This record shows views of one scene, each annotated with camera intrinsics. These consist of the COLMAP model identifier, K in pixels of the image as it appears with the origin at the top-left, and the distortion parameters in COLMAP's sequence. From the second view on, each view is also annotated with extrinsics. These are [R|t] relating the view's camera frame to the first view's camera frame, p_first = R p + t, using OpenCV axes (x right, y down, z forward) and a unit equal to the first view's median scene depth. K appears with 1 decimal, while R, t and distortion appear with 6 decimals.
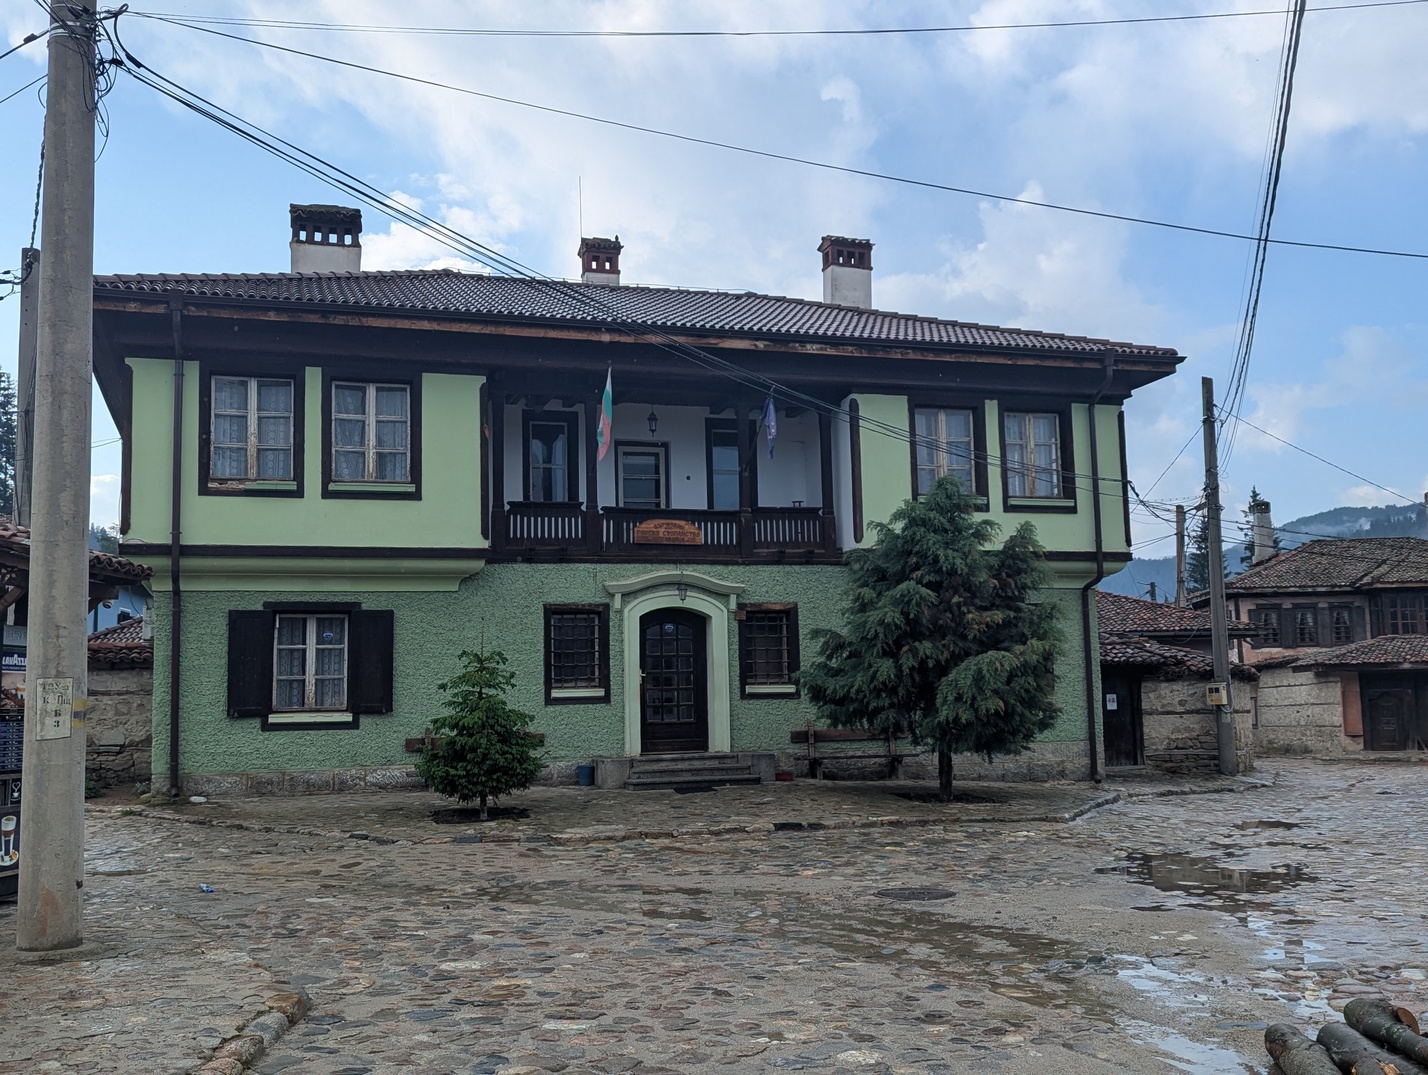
lens RADIAL K [[1410.3, 0, 713.5], [0, 1410.3, 536.1], [0, 0, 1]] dist [0.028832, 0.000000]
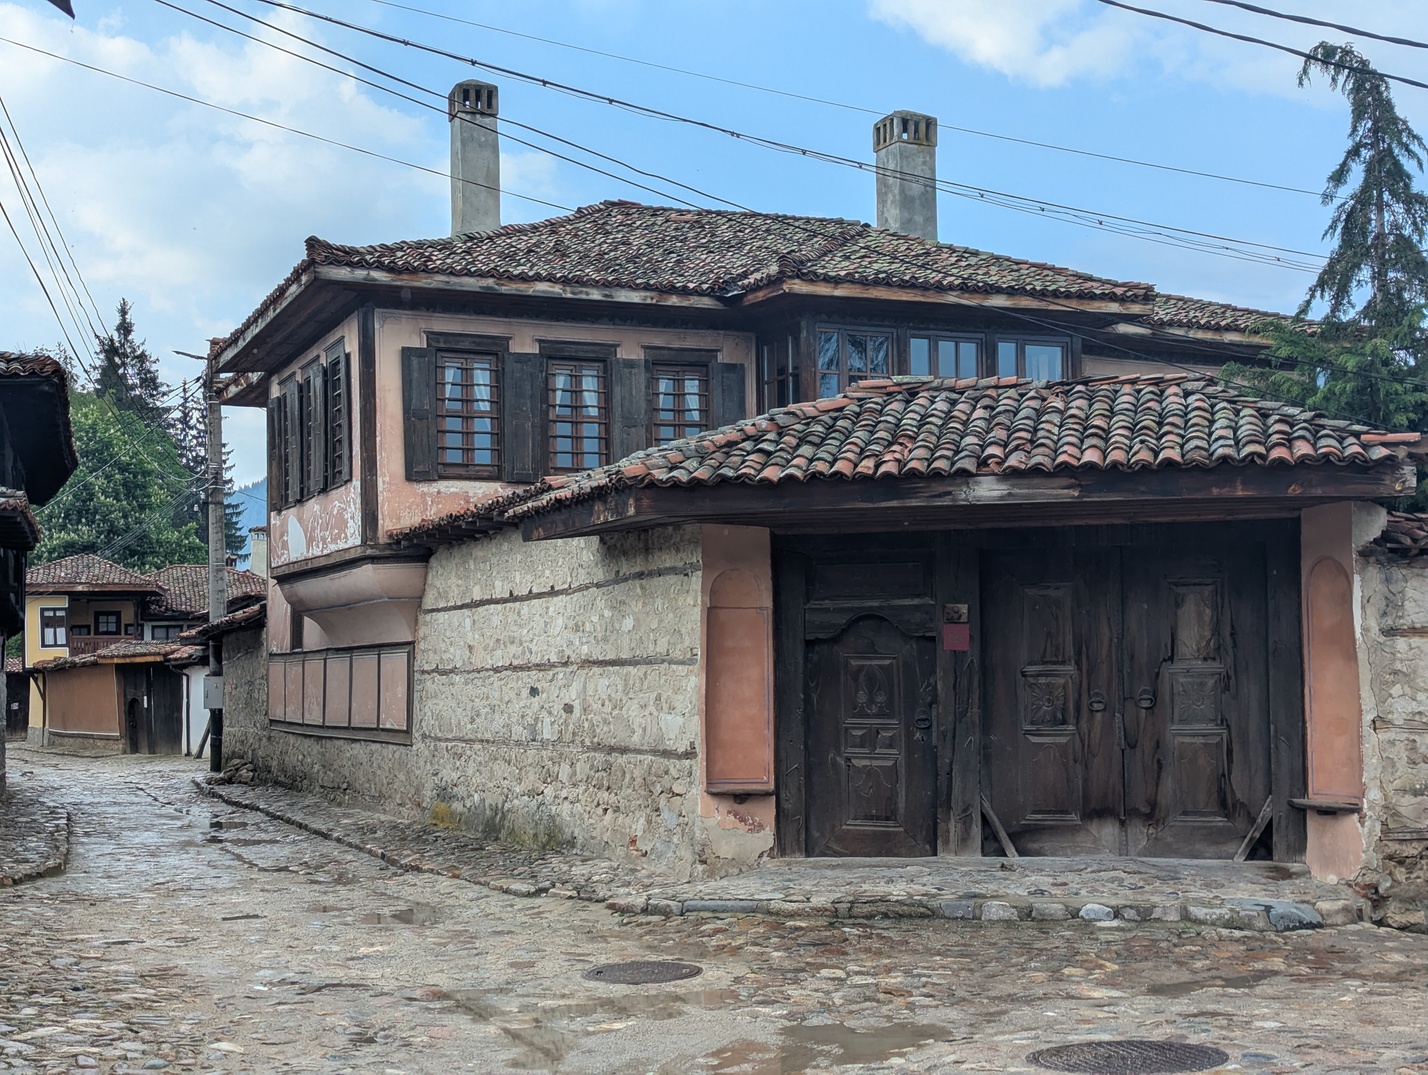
lens RADIAL K [[2002.9, 0, 714.5], [0, 2002.9, 537.7], [0, 0, 1]] dist [0.040743, 0.000000]
pose [[0.891975, 0.034591, 0.450759, 0.282300], [-0.057899, 0.997598, 0.038015, 0.081802], [-0.448361, -0.060007, 0.891836, 0.675914]]
